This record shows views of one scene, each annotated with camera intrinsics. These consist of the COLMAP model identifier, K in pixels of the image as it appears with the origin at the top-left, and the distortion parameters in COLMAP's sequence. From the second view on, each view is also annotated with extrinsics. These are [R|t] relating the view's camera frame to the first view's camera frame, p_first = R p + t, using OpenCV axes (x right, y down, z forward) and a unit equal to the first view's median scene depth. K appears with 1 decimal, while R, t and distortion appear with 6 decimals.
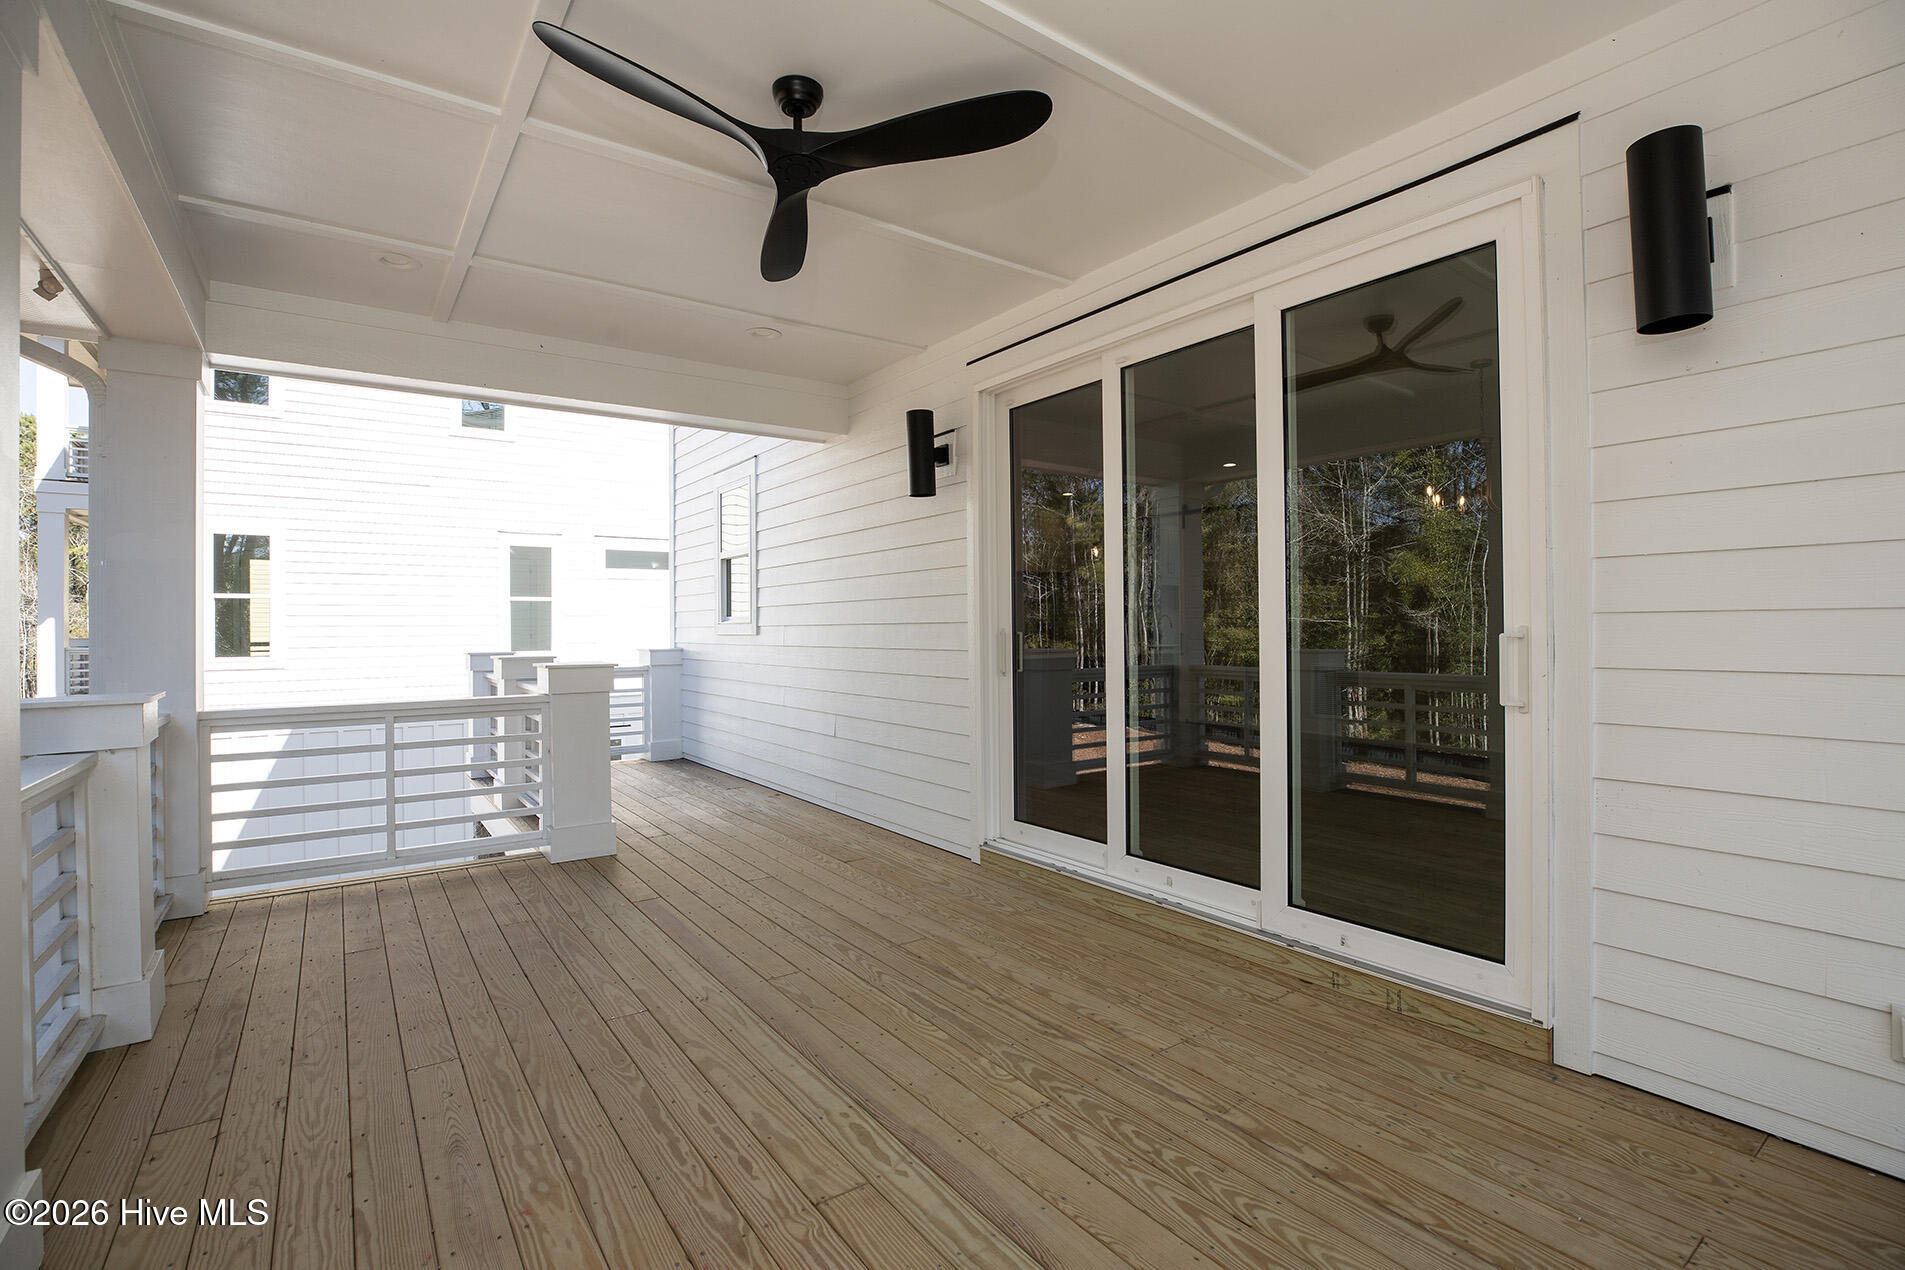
lens RADIAL K [[865.1, 0, 956.9], [0, 865.1, 631.2], [0, 0, 1]] dist [-0.033519, 0.000340]
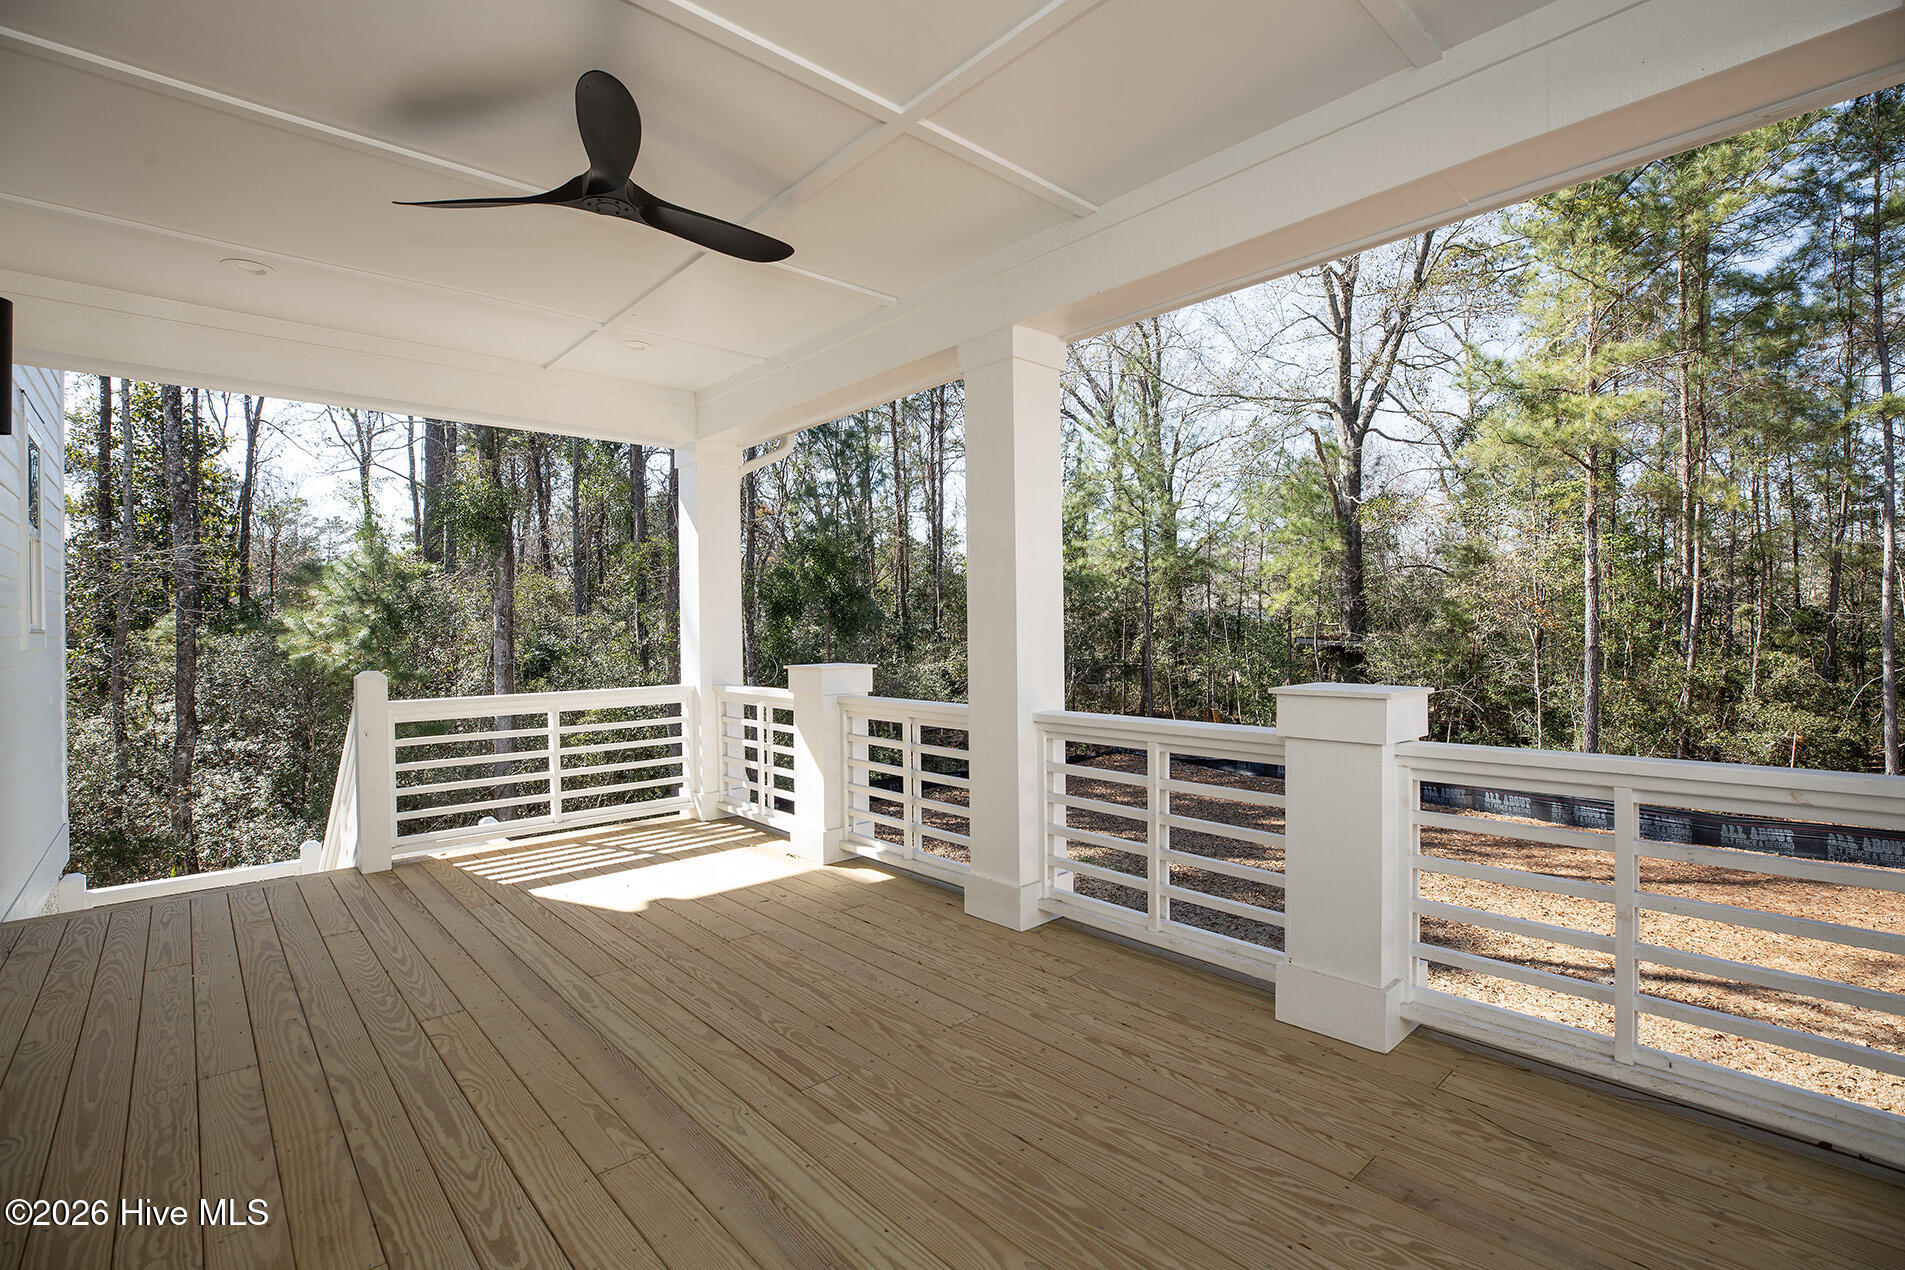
lens RADIAL K [[865.1, 0, 956.9], [0, 865.1, 631.2], [0, 0, 1]] dist [-0.033519, 0.000340]
pose [[-0.993448, 0.022396, -0.112071, -0.425778], [0.021968, 0.999746, 0.005057, -0.003236], [0.112156, 0.002562, -0.993687, 1.833073]]
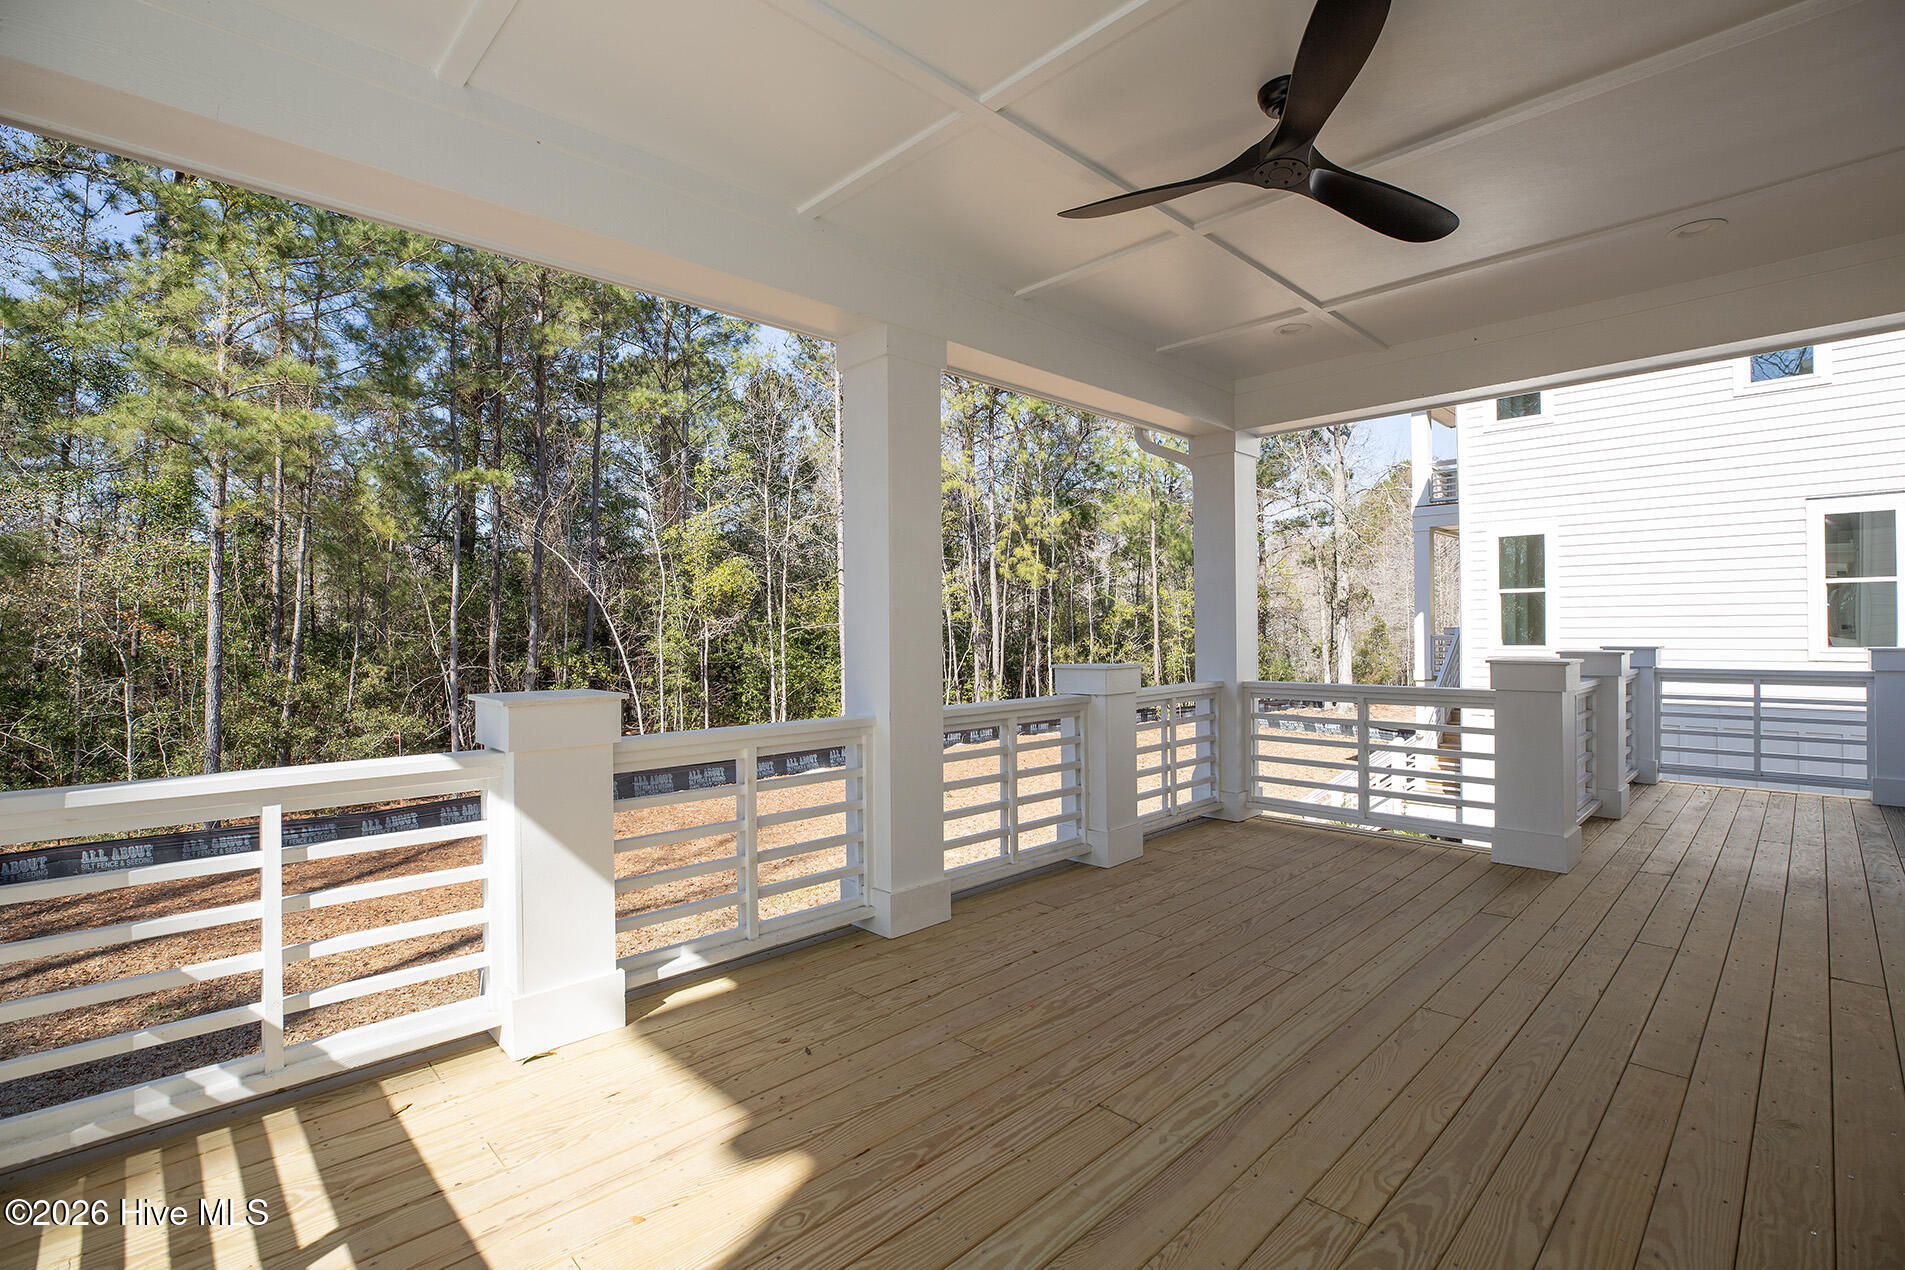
lens RADIAL K [[865.1, 0, 956.9], [0, 865.1, 631.2], [0, 0, 1]] dist [-0.033519, 0.000340]
pose [[0.145198, 0.007353, -0.989375, 0.655713], [0.005435, 0.999951, 0.008230, -0.007301], [0.989388, -0.006572, 0.145151, 0.410990]]
